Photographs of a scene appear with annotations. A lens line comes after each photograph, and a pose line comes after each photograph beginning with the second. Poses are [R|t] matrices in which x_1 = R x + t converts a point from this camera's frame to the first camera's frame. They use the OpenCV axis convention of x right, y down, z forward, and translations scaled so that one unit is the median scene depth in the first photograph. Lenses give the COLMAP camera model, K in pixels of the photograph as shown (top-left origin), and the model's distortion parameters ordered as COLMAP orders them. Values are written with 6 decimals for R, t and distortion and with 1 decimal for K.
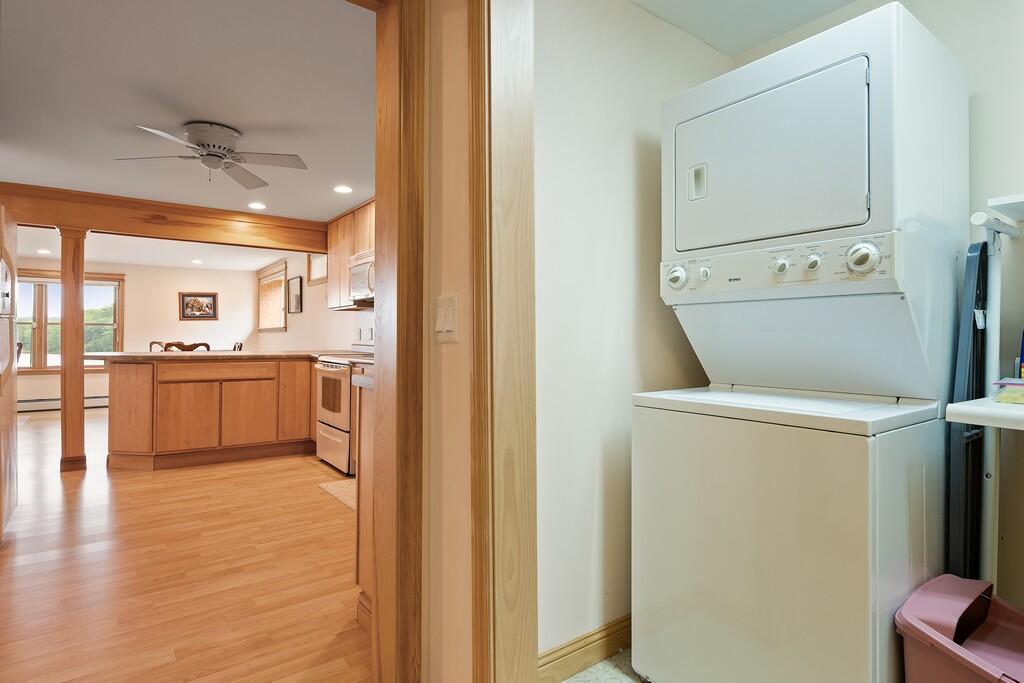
lens RADIAL K [[555.7, 0, 514.8], [0, 555.7, 338.8], [0, 0, 1]] dist [0.002140, 0.000337]
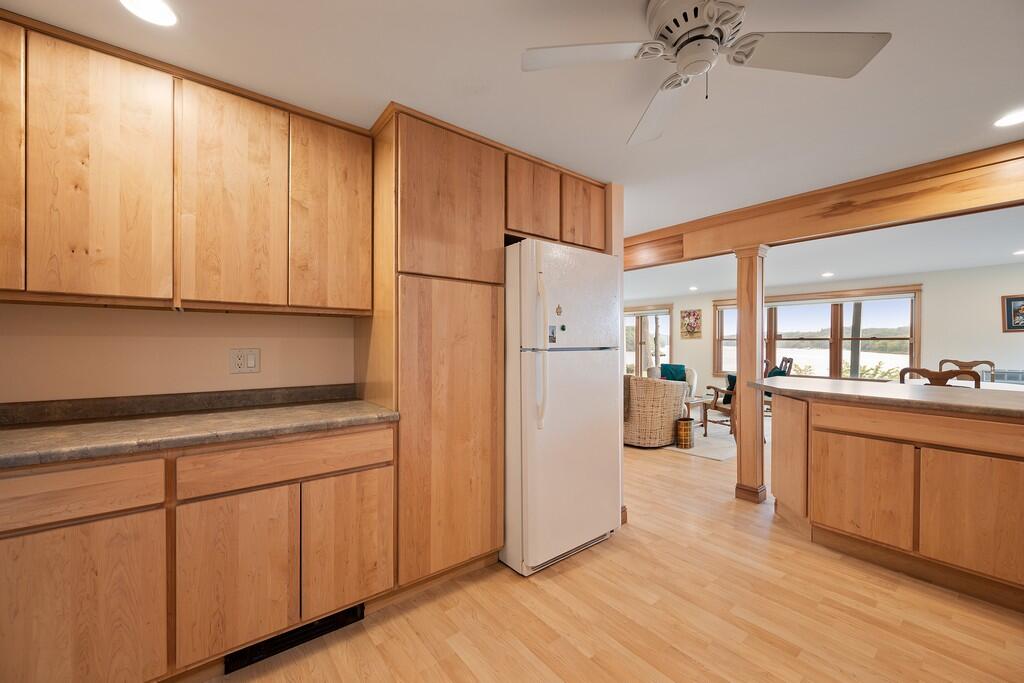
lens RADIAL K [[402.7, 0, 514.7], [0, 402.7, 346.2], [0, 0, 1]] dist [0.001172, 0.000014]
pose [[0.035217, 0.006622, -0.999358, -0.107176], [0.000052, 0.999978, 0.006628, -0.030735], [0.999380, -0.000285, 0.035216, 0.527319]]
